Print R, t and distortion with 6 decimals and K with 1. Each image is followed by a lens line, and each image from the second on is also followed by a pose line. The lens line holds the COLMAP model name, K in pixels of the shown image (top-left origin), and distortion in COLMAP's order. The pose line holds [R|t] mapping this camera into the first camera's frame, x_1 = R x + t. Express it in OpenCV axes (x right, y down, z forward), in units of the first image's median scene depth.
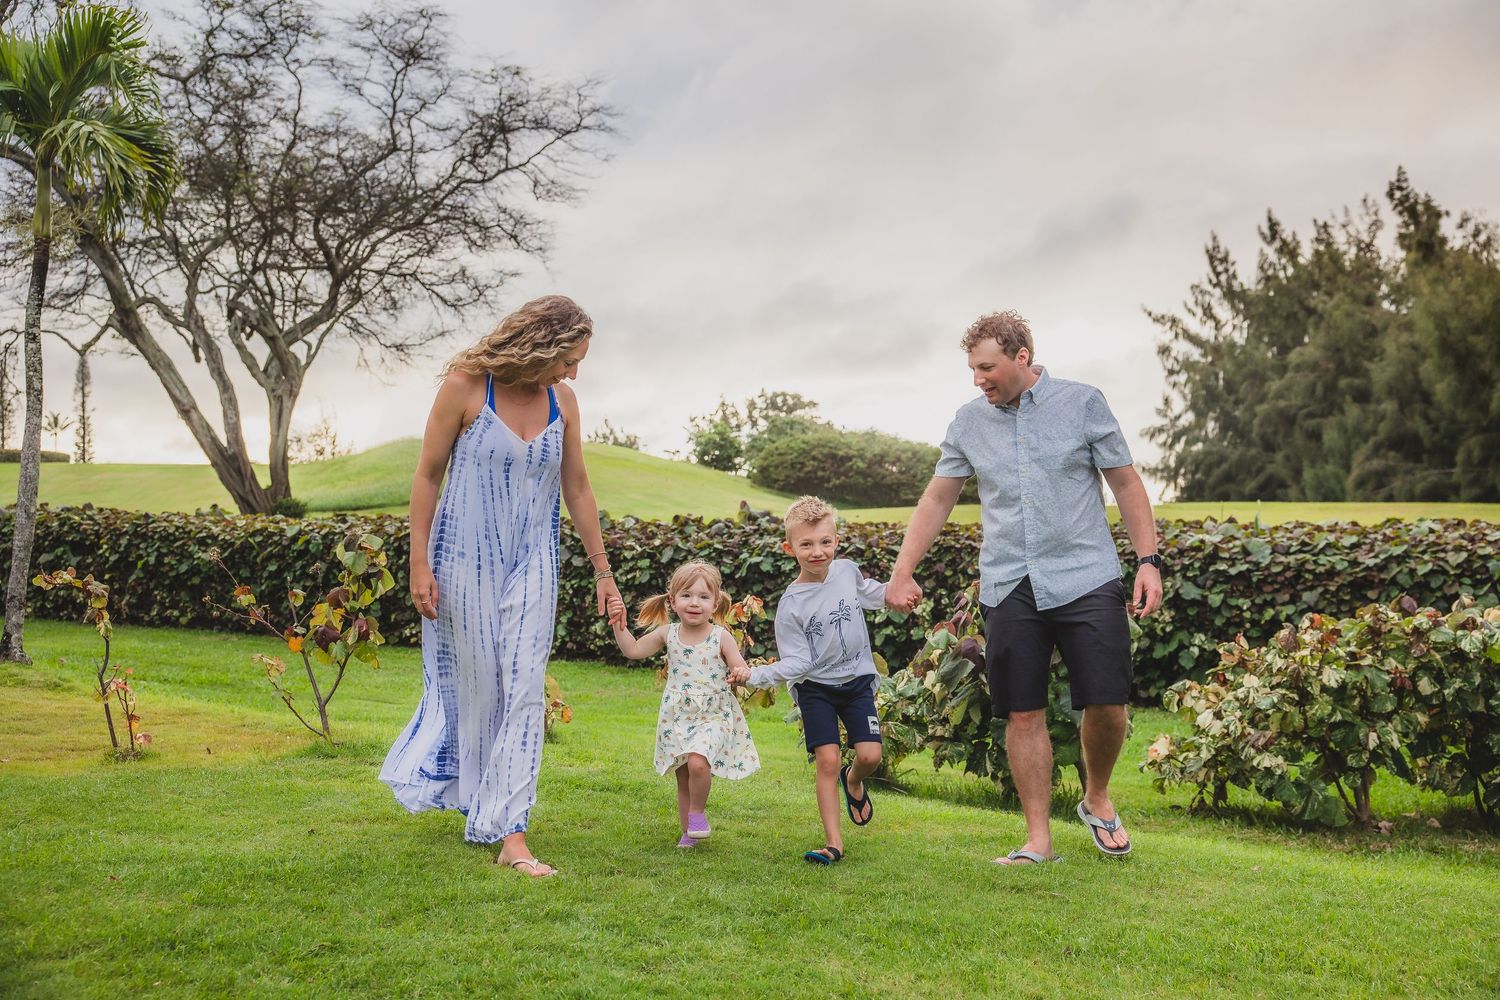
lens RADIAL K [[1779.8, 0, 749.6], [0, 1779.8, 500.8], [0, 0, 1]] dist [-0.014370, 0.000000]
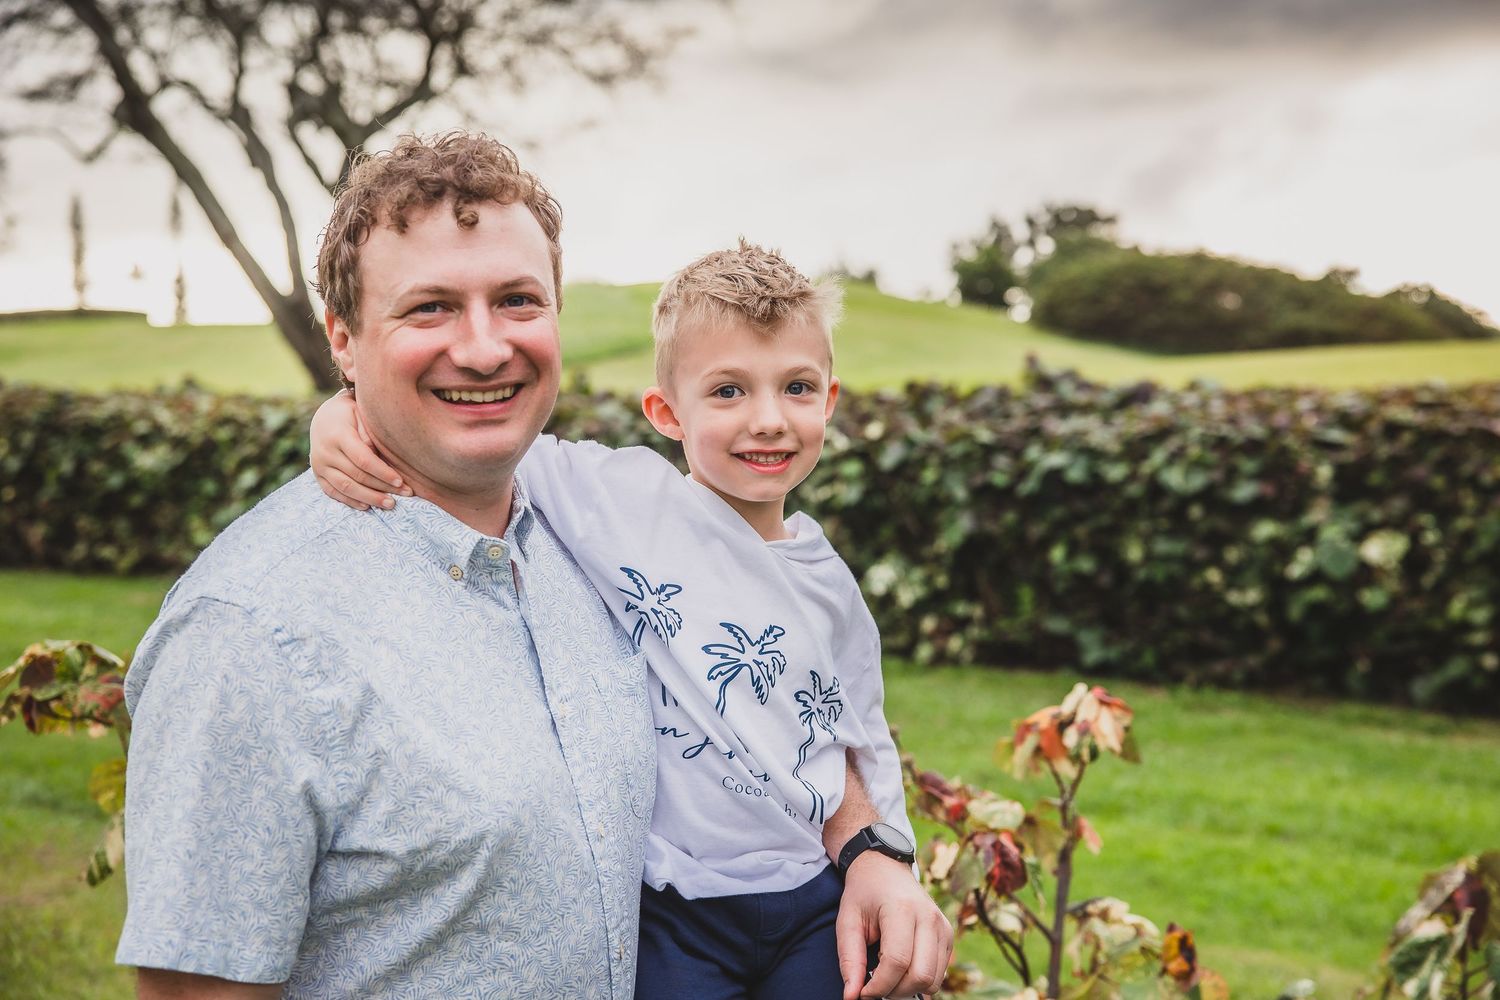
lens RADIAL K [[2223.1, 0, 747.3], [0, 2223.1, 498.3], [0, 0, 1]] dist [0.127941, 0.000000]
pose [[0.991940, -0.014501, -0.125877, -0.003933], [0.022690, 0.997700, 0.063875, -0.000901], [0.124661, -0.066216, 0.989987, 0.291790]]
